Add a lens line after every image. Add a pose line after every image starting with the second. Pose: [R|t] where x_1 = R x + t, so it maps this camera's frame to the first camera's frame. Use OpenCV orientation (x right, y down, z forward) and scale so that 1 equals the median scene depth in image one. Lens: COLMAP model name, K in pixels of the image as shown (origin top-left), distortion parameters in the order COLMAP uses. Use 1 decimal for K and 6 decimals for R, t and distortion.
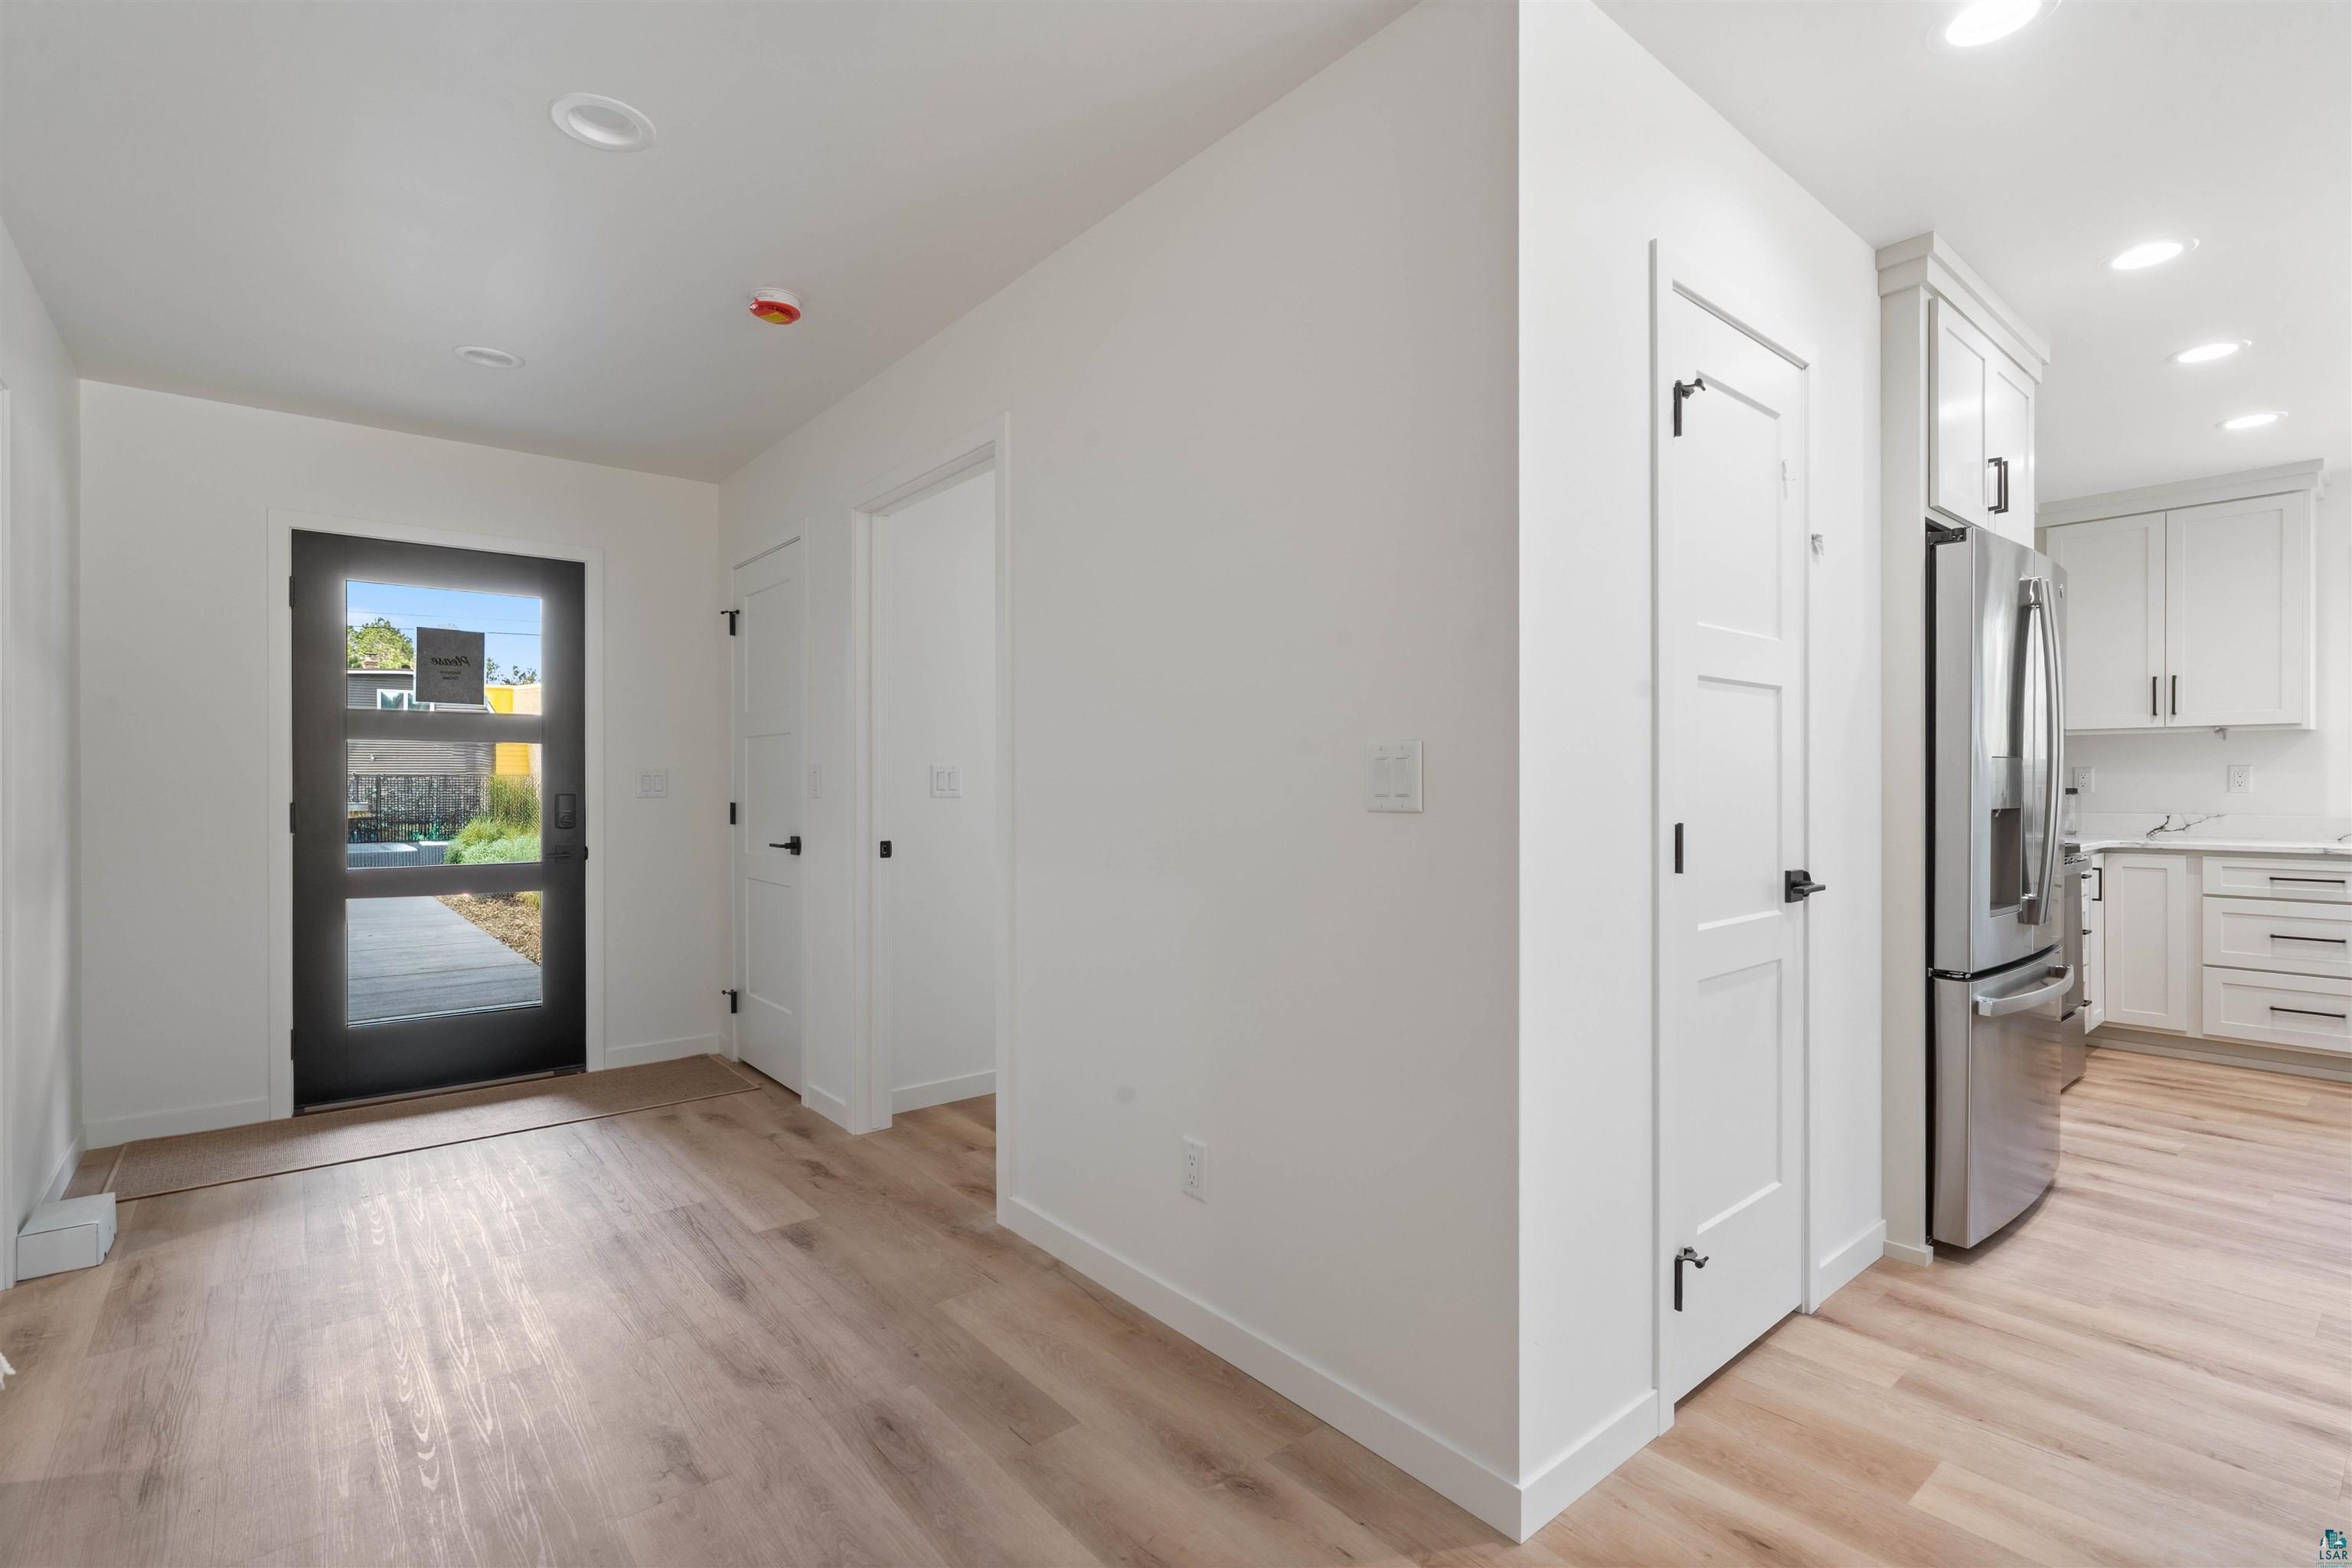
lens RADIAL K [[1079.3, 0, 1170.1], [0, 1079.3, 779.3], [0, 0, 1]] dist [-0.001717, 0.000847]
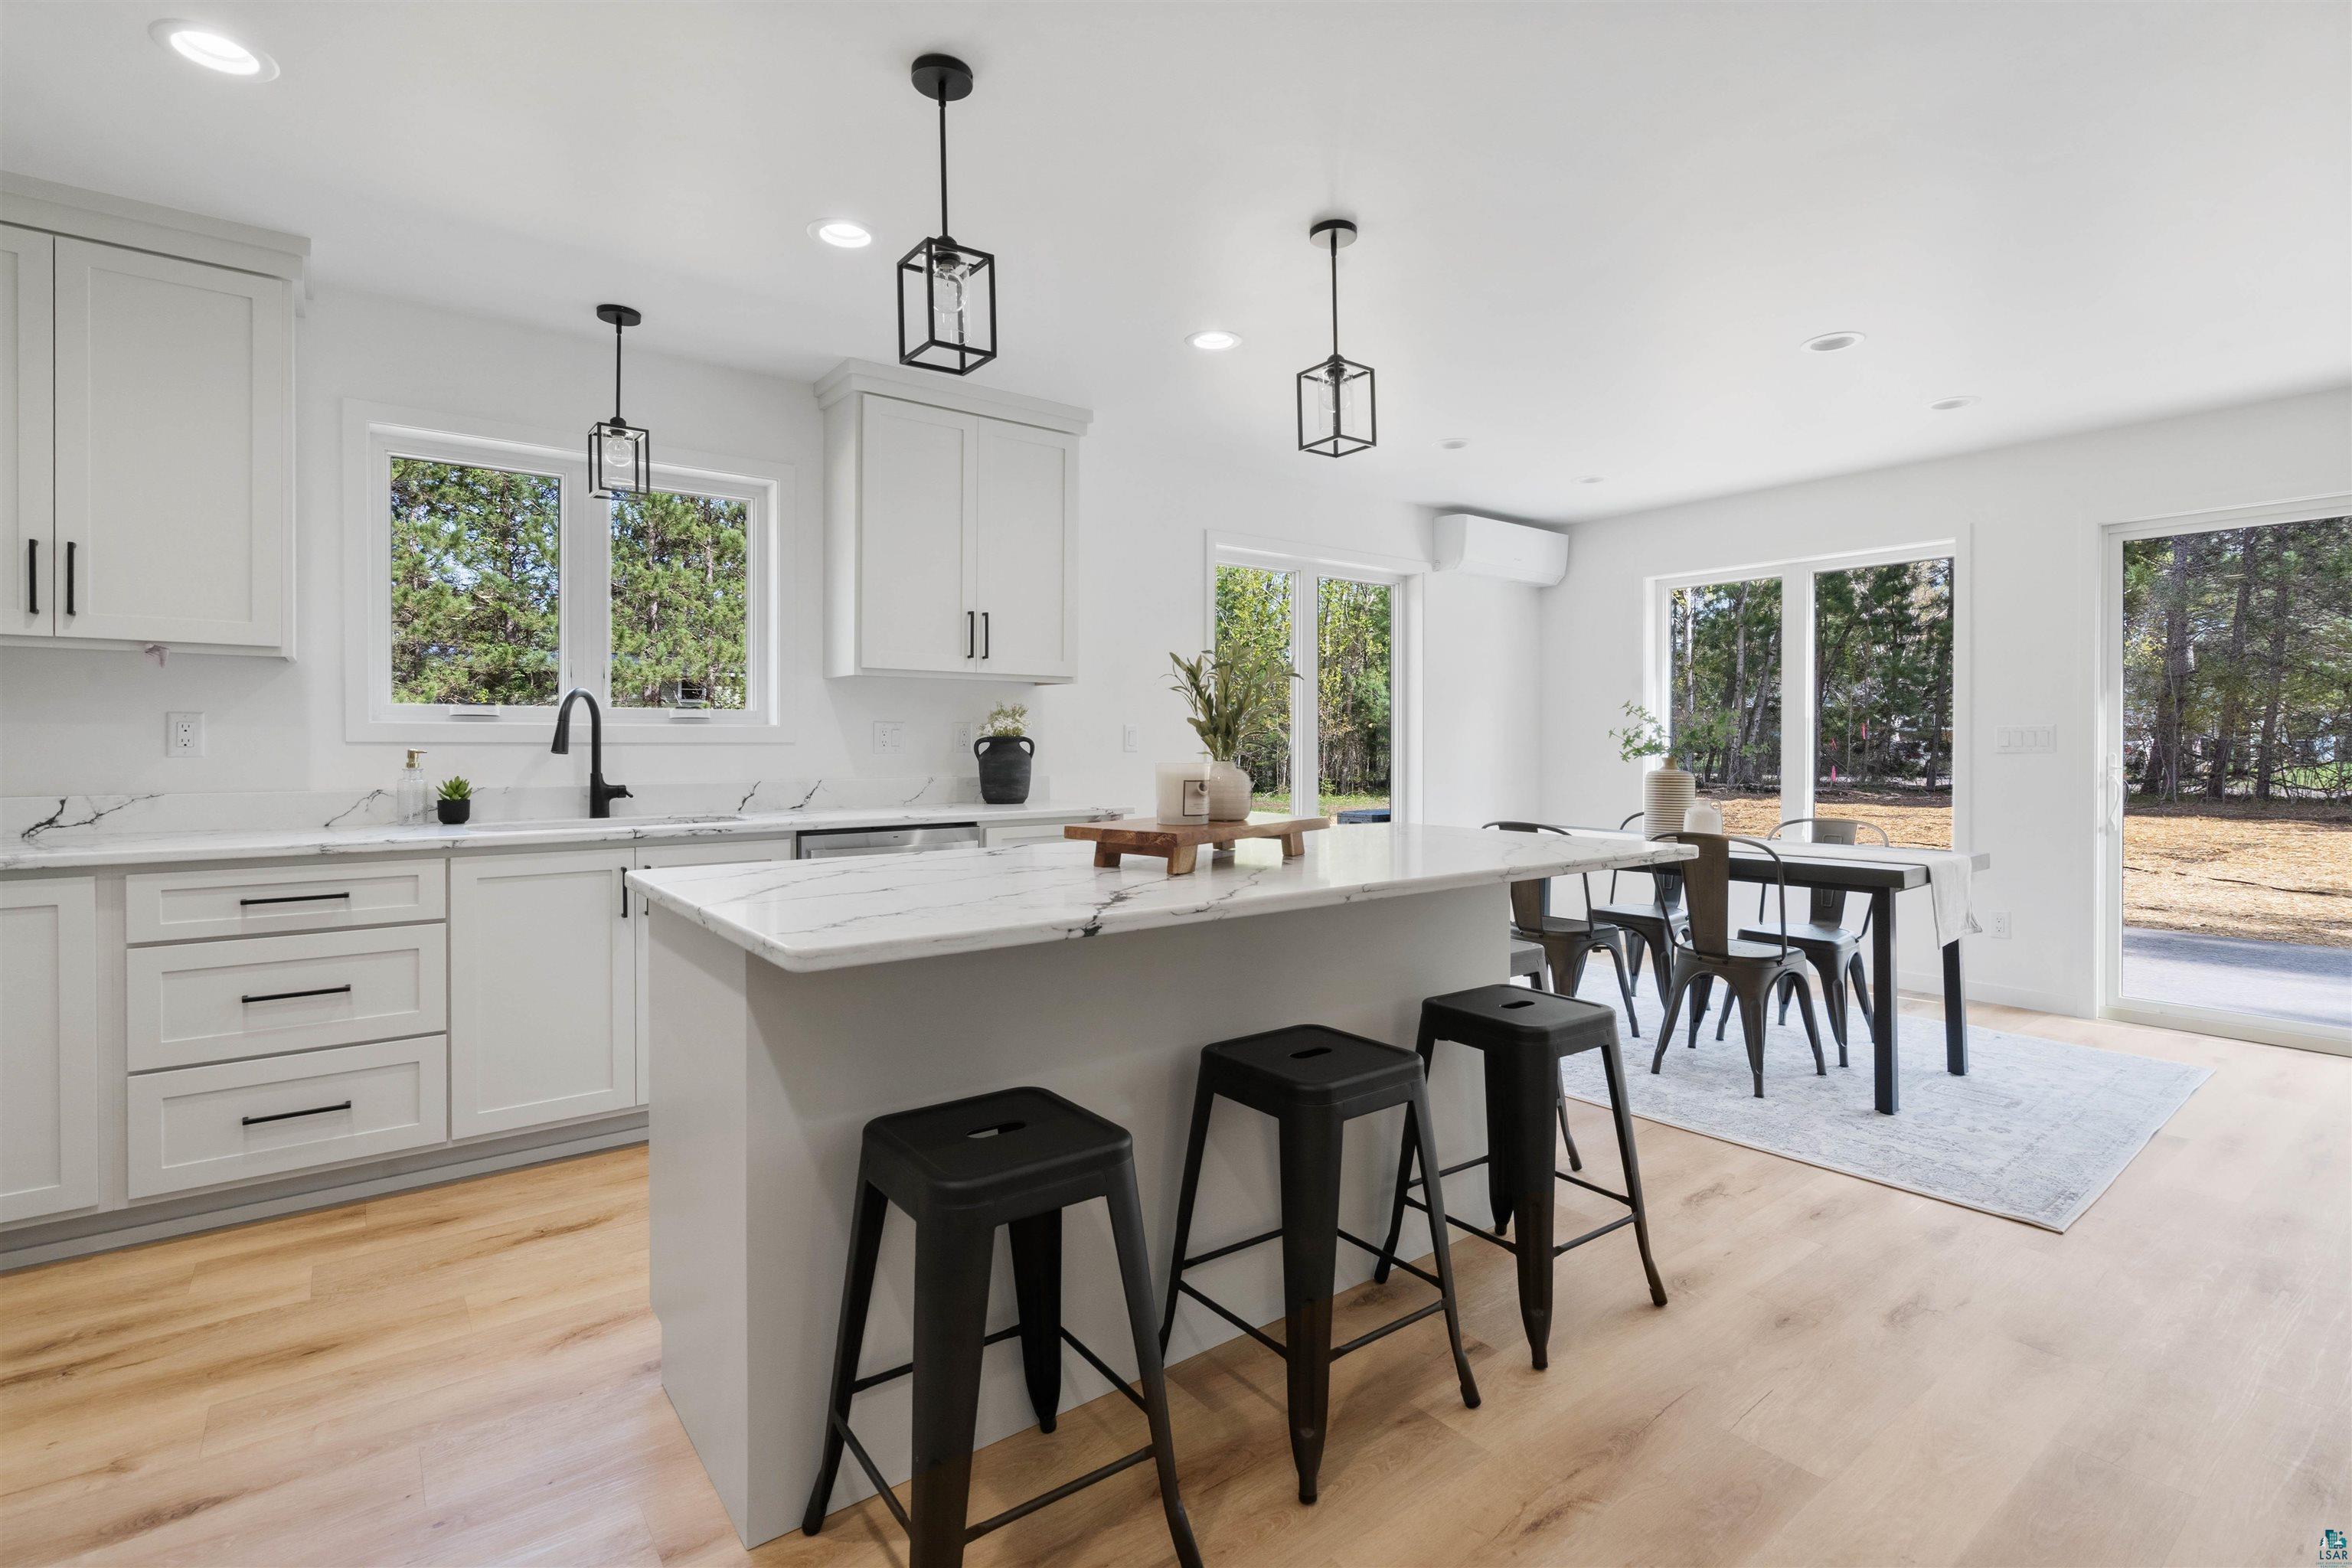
lens RADIAL K [[1084.7, 0, 1177.0], [0, 1084.7, 750.6], [0, 0, 1]] dist [-0.004978, -0.000694]
pose [[0.034956, -0.008173, 0.999355, 0.447657], [-0.001681, 0.999965, 0.008237, 0.003084], [-0.999387, -0.001968, 0.034941, 0.466545]]
